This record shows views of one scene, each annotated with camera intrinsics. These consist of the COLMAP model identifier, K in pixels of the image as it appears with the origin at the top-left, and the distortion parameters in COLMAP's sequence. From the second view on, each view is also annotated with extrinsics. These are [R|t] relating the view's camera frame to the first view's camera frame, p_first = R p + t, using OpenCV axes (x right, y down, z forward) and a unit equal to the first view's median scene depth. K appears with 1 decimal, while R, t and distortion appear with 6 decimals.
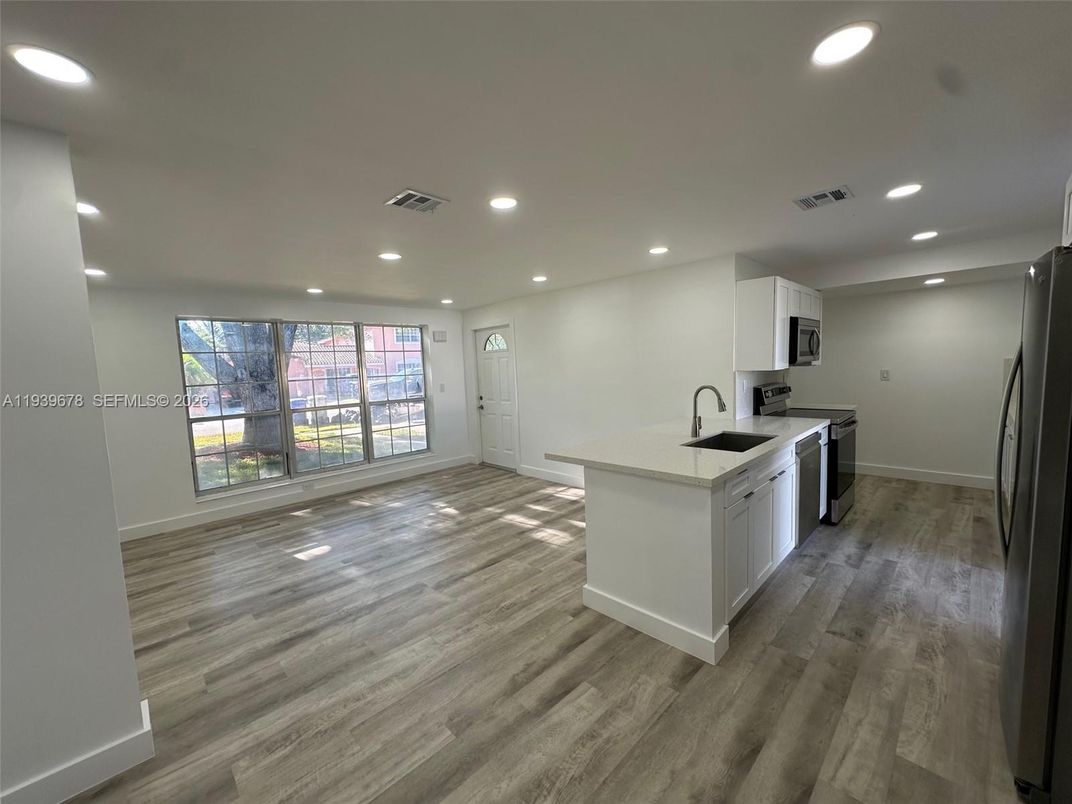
lens RADIAL K [[432.0, 0, 536.0], [0, 432.0, 402.0], [0, 0, 1]] dist [0.001204, 0.000445]
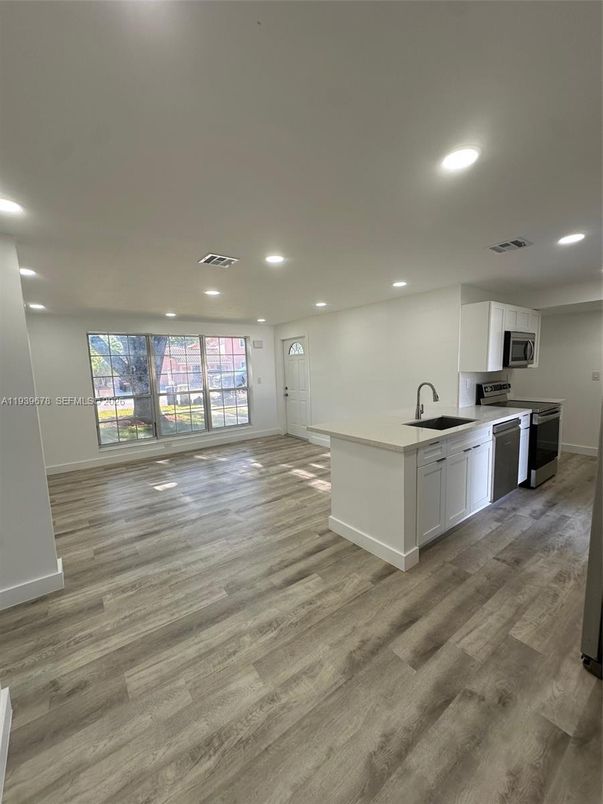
lens RADIAL K [[324.0, 0, 301.5], [0, 324.0, 402.0], [0, 0, 1]] dist [0.001204, 0.000445]
pose [[0.991010, 0.024098, -0.131598, 0.131845], [-0.019812, 0.999233, 0.033784, -0.002284], [0.132311, -0.030873, 0.990727, -0.088838]]
